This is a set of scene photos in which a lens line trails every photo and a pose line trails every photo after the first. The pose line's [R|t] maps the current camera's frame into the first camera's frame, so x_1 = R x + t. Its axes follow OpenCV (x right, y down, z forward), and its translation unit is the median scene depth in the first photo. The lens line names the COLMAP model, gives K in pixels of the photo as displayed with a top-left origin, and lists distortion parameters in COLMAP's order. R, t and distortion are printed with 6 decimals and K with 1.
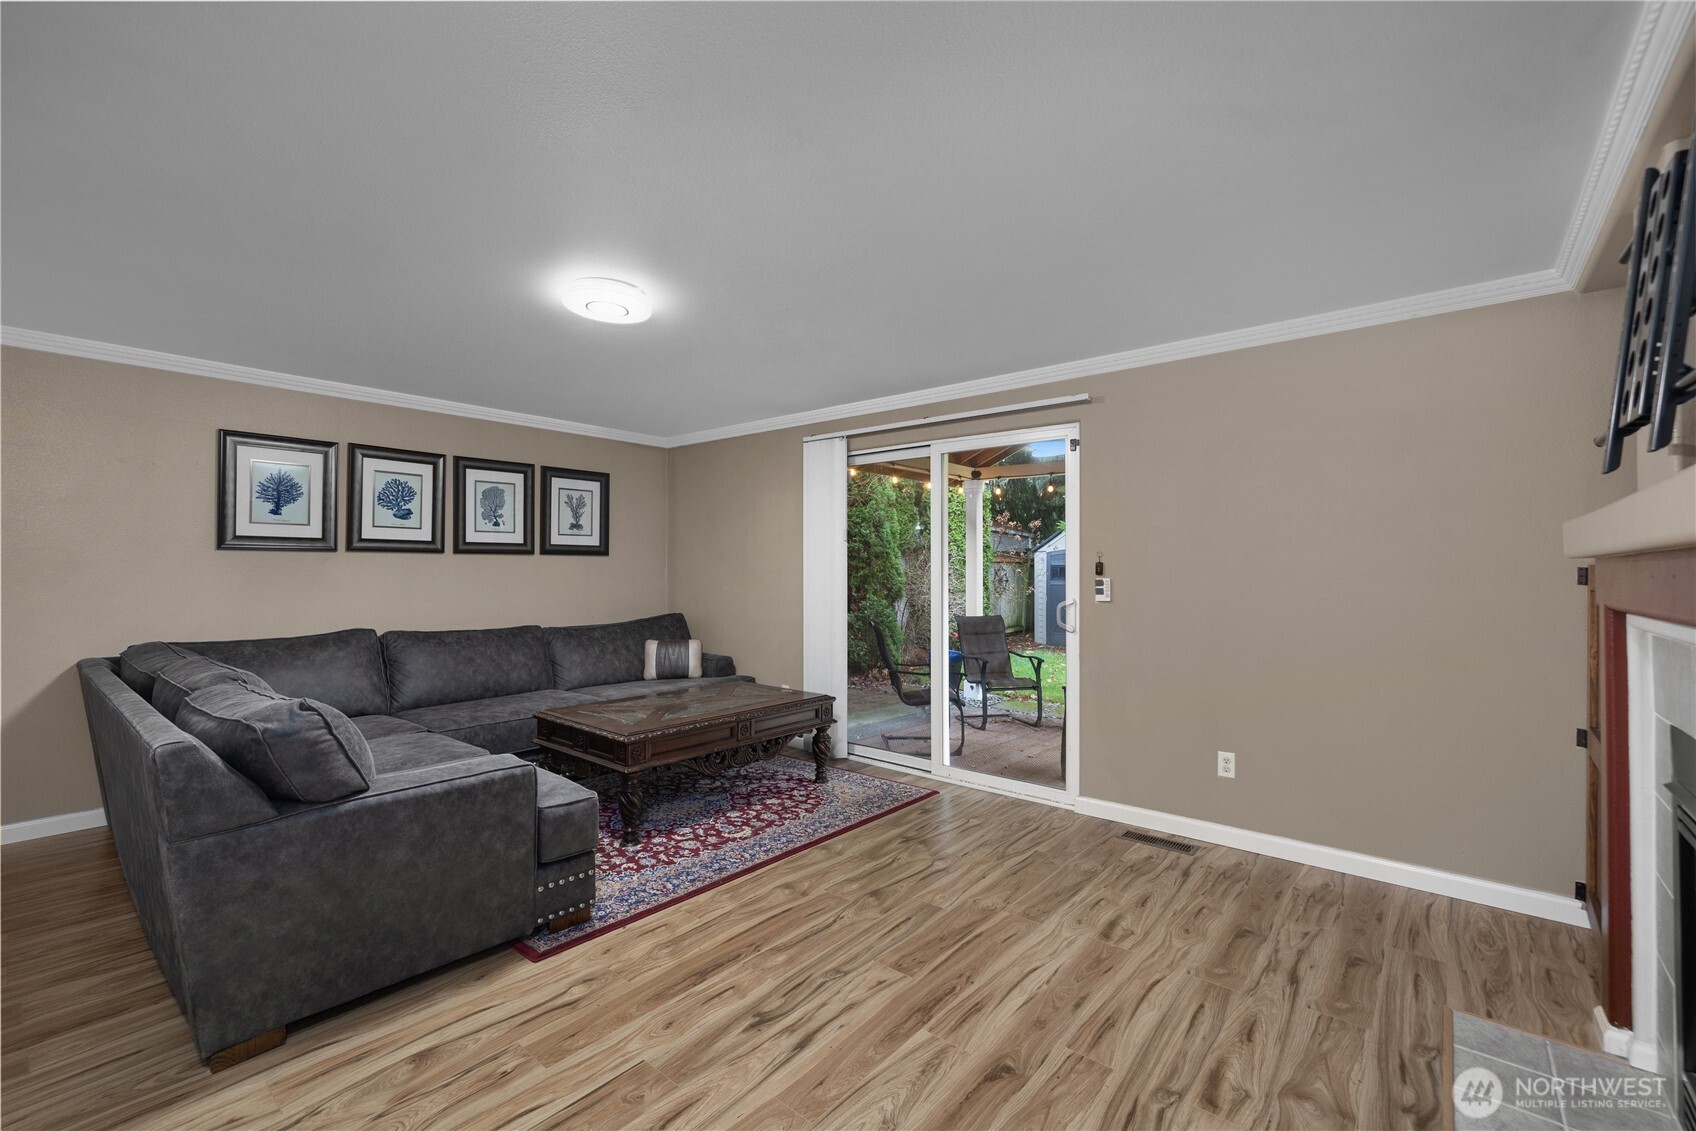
lens RADIAL K [[730.6, 0, 847.0], [0, 730.6, 563.0], [0, 0, 1]] dist [-0.008623, 0.000583]
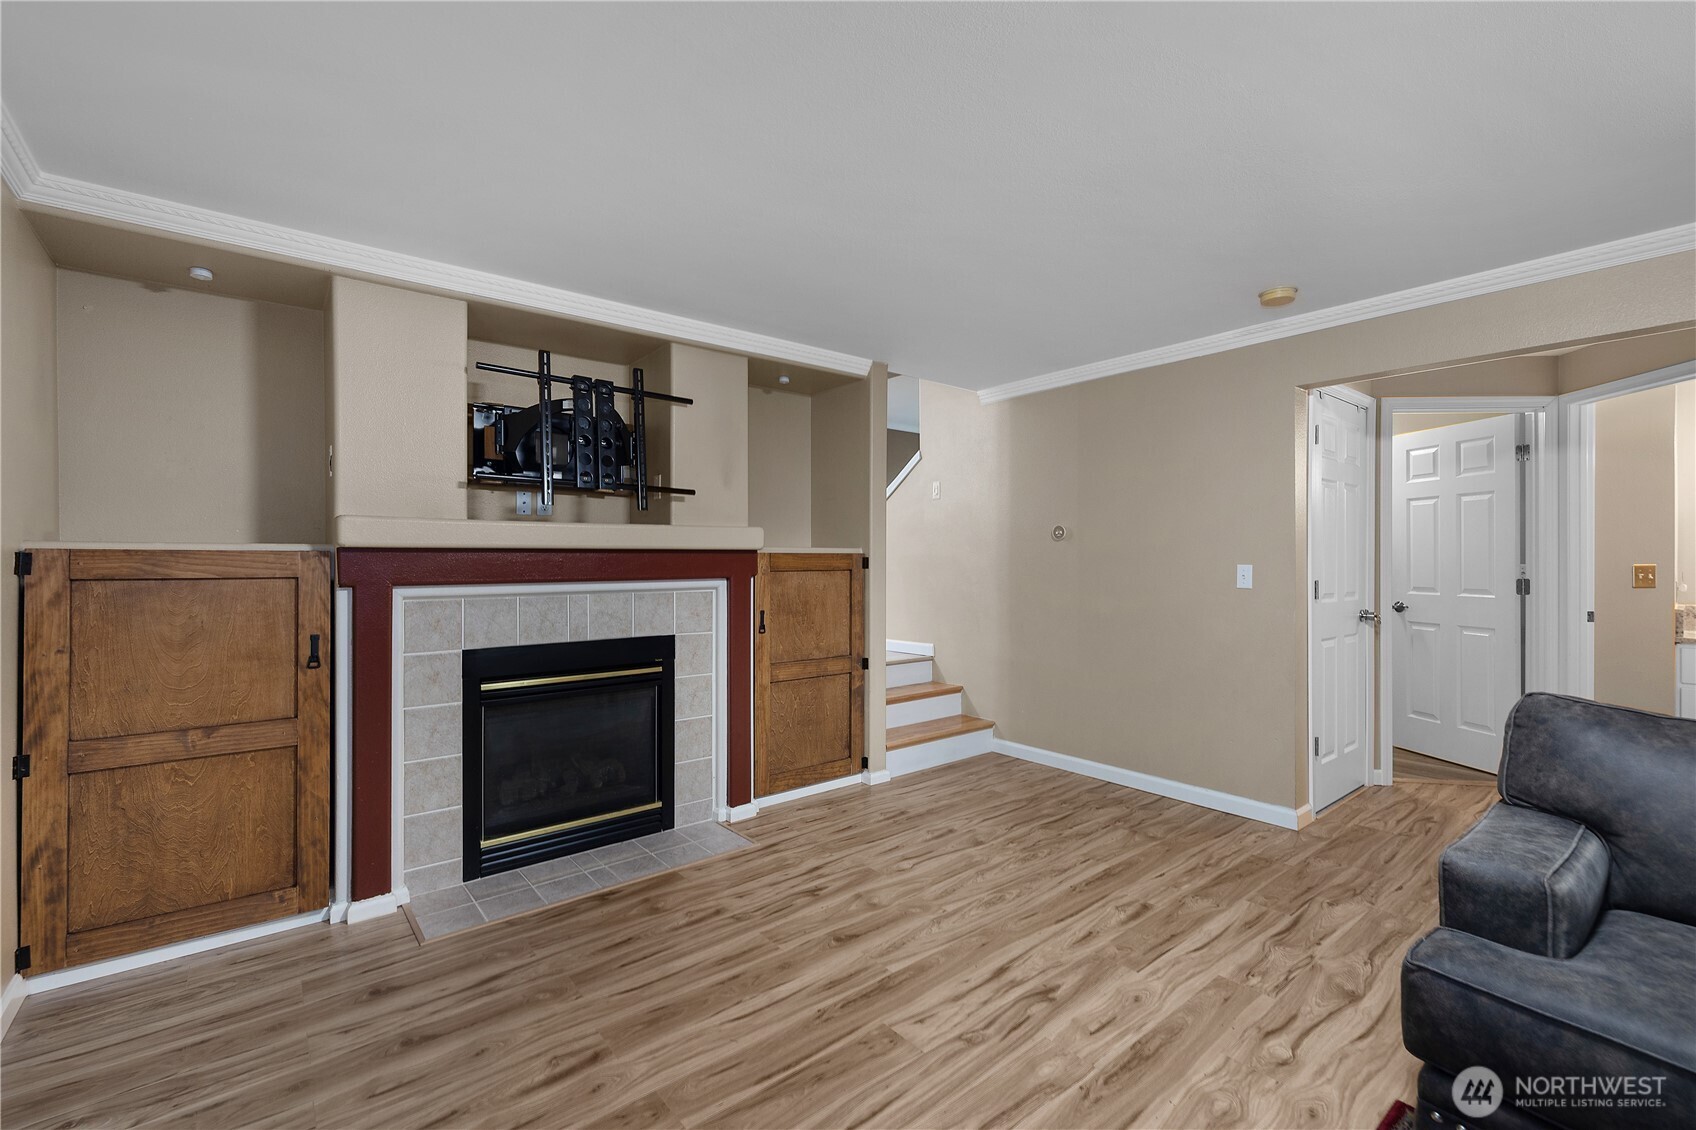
lens RADIAL K [[730.6, 0, 843.6], [0, 730.6, 558.3], [0, 0, 1]] dist [-0.008623, 0.000583]
pose [[-0.982047, -0.000380, 0.188634, -0.029348], [-0.002472, 0.999938, -0.010852, 0.023299], [-0.188618, -0.011123, -0.981988, 1.939916]]
